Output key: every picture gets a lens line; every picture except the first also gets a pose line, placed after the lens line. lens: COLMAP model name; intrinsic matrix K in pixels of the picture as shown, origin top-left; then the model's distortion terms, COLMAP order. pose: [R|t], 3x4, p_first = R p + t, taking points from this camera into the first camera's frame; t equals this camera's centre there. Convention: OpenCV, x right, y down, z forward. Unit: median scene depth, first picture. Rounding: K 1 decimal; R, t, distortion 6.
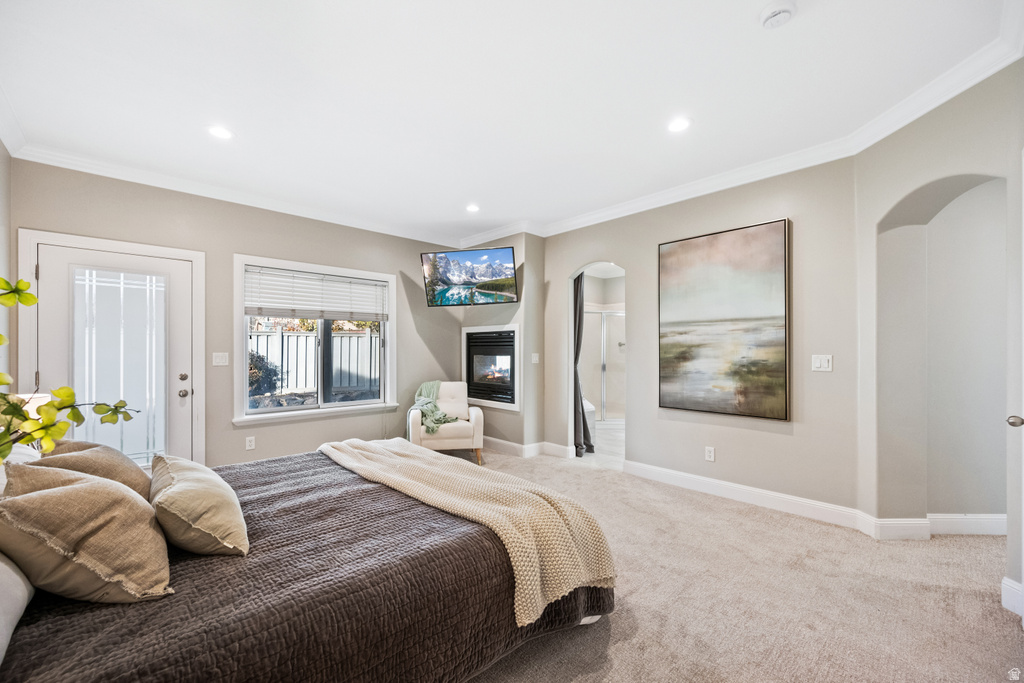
lens RADIAL K [[411.2, 0, 513.9], [0, 411.2, 339.2], [0, 0, 1]] dist [-0.001110, 0.000133]
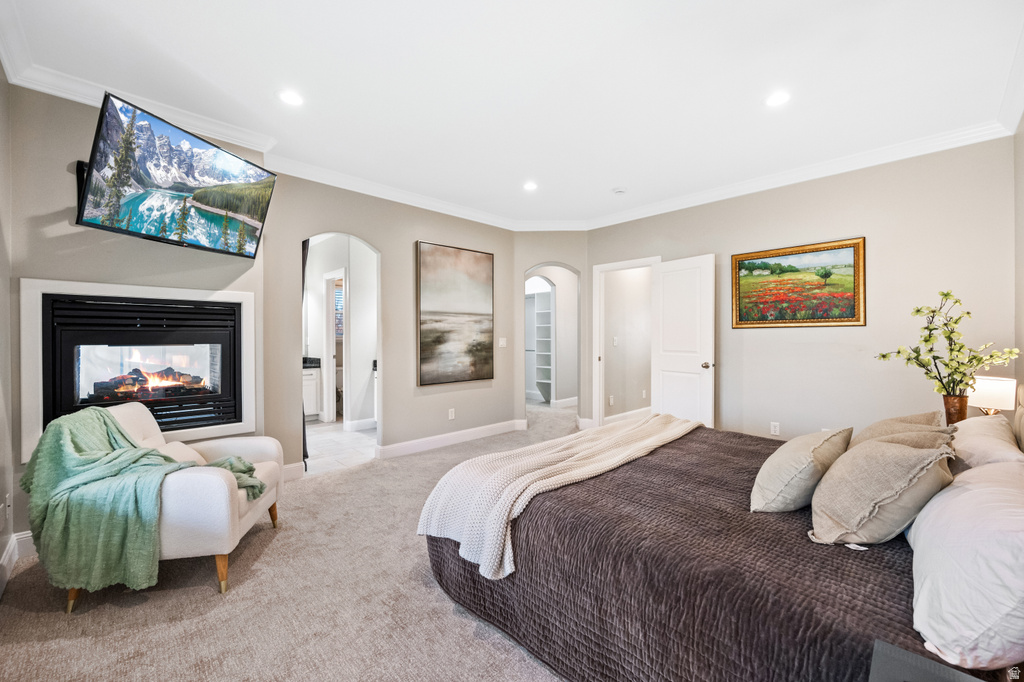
lens RADIAL K [[411.2, 0, 513.9], [0, 411.2, 338.7], [0, 0, 1]] dist [-0.001110, 0.000133]
pose [[-0.016426, -0.000395, 0.999865, -0.831790], [-0.020953, 0.999780, 0.000051, 0.033125], [-0.999646, -0.020949, -0.016431, 0.815634]]
